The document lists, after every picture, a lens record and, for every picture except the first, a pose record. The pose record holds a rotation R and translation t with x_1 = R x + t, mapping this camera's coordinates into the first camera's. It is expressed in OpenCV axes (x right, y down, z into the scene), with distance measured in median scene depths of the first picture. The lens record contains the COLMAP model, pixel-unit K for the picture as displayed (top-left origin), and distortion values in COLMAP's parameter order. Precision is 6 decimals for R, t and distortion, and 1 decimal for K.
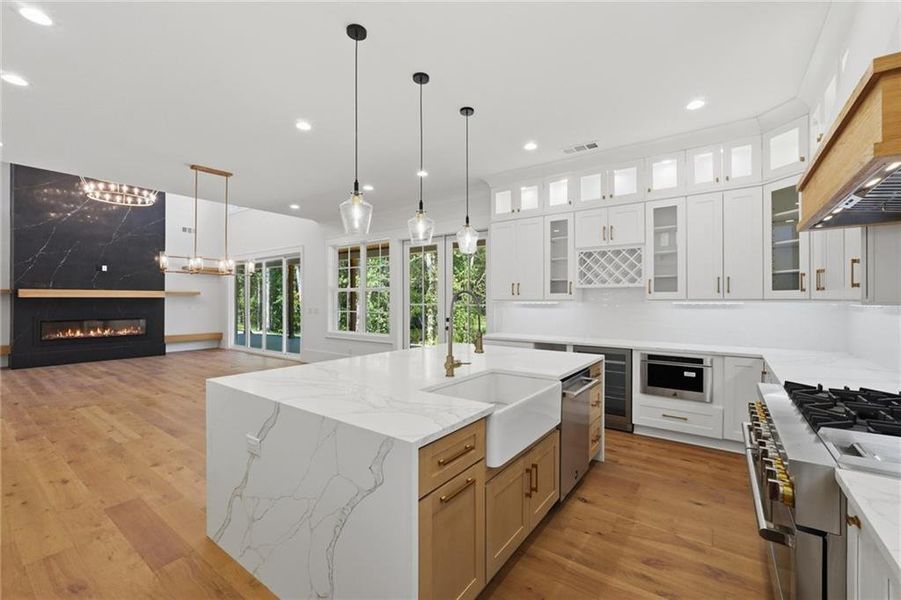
lens RADIAL K [[373.0, 0, 457.2], [0, 373.0, 300.6], [0, 0, 1]] dist [-0.020434, 0.000909]
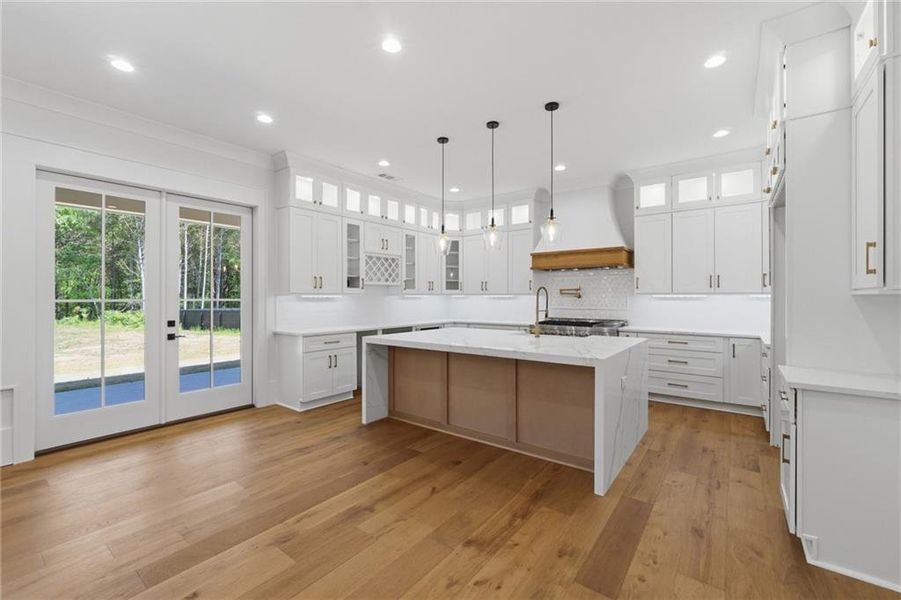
lens RADIAL K [[373.4, 0, 443.6], [0, 373.4, 299.2], [0, 0, 1]] dist [-0.010228, 0.000010]
pose [[0.041576, -0.007649, 0.999106, -0.963148], [0.001887, 0.999970, 0.007577, 0.007499], [-0.999134, 0.001570, 0.041589, 0.746455]]
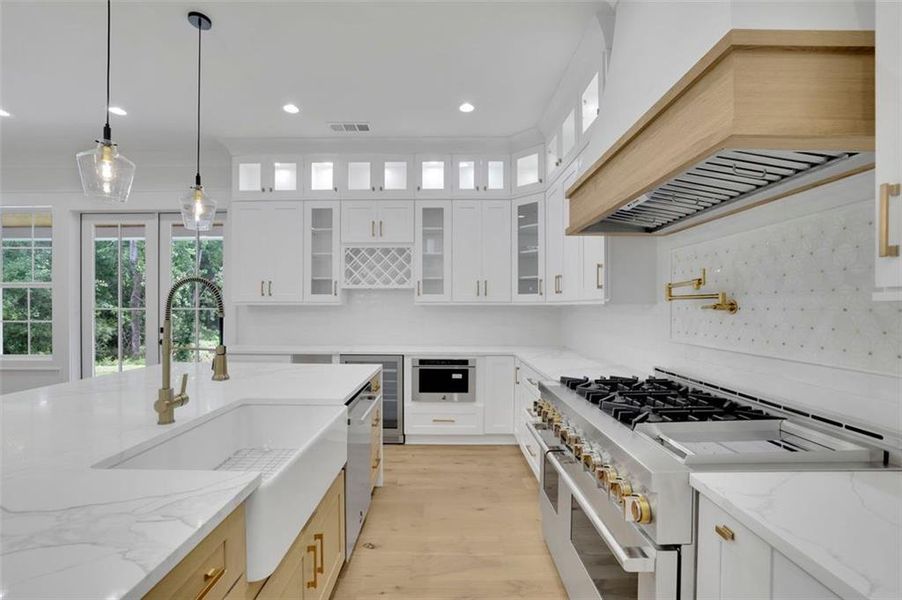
lens RADIAL K [[396.8, 0, 454.5], [0, 396.8, 306.7], [0, 0, 1]] dist [-0.036999, 0.005276]
pose [[0.815269, -0.000058, 0.579082, -0.001399], [-0.000702, 0.999999, 0.001087, 0.007768], [-0.579082, -0.001293, 0.815268, 0.102134]]
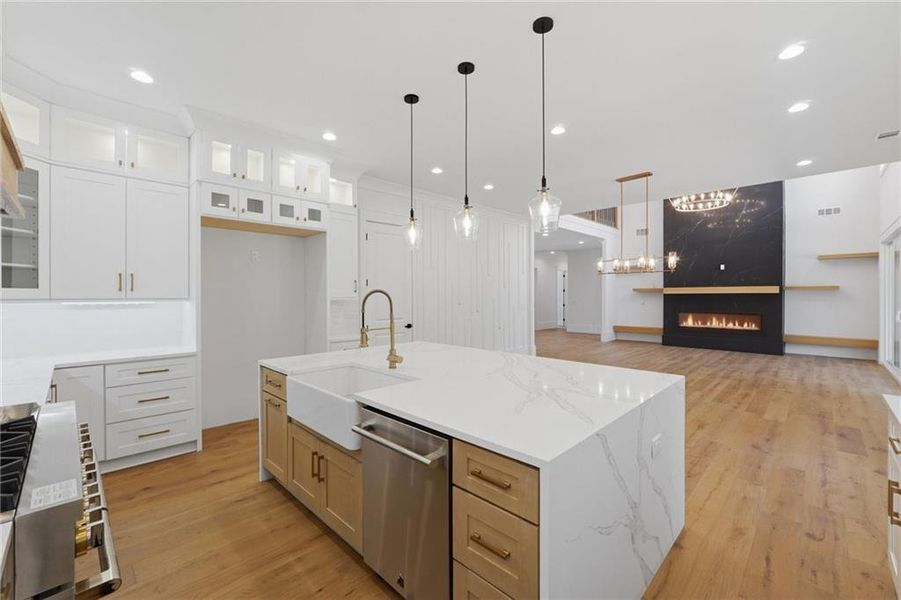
lens RADIAL K [[373.0, 0, 450.2], [0, 373.0, 295.9], [0, 0, 1]] dist [-0.020434, 0.000909]
pose [[-0.156520, 0.004120, -0.987666, 0.571731], [-0.001404, 0.999989, 0.004394, -0.009601], [0.987674, 0.002074, -0.156513, 0.733707]]
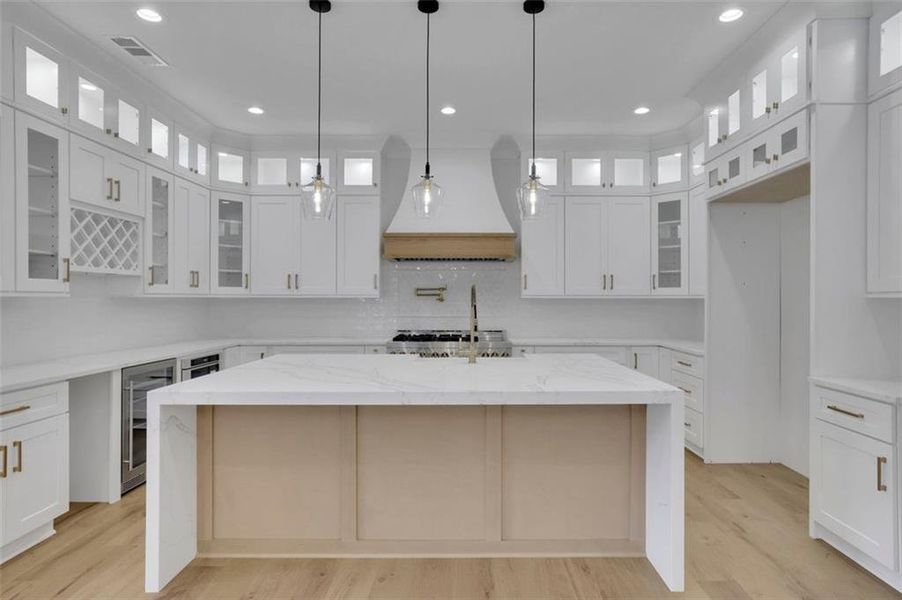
lens RADIAL K [[500.2, 0, 459.4], [0, 500.2, 299.3], [0, 0, 1]] dist [-0.009836, 0.007742]
pose [[-0.574730, -0.002376, 0.818340, -0.667938], [-0.000381, 0.999996, 0.002636, 0.006351], [-0.818343, 0.001203, -0.574729, 1.028416]]
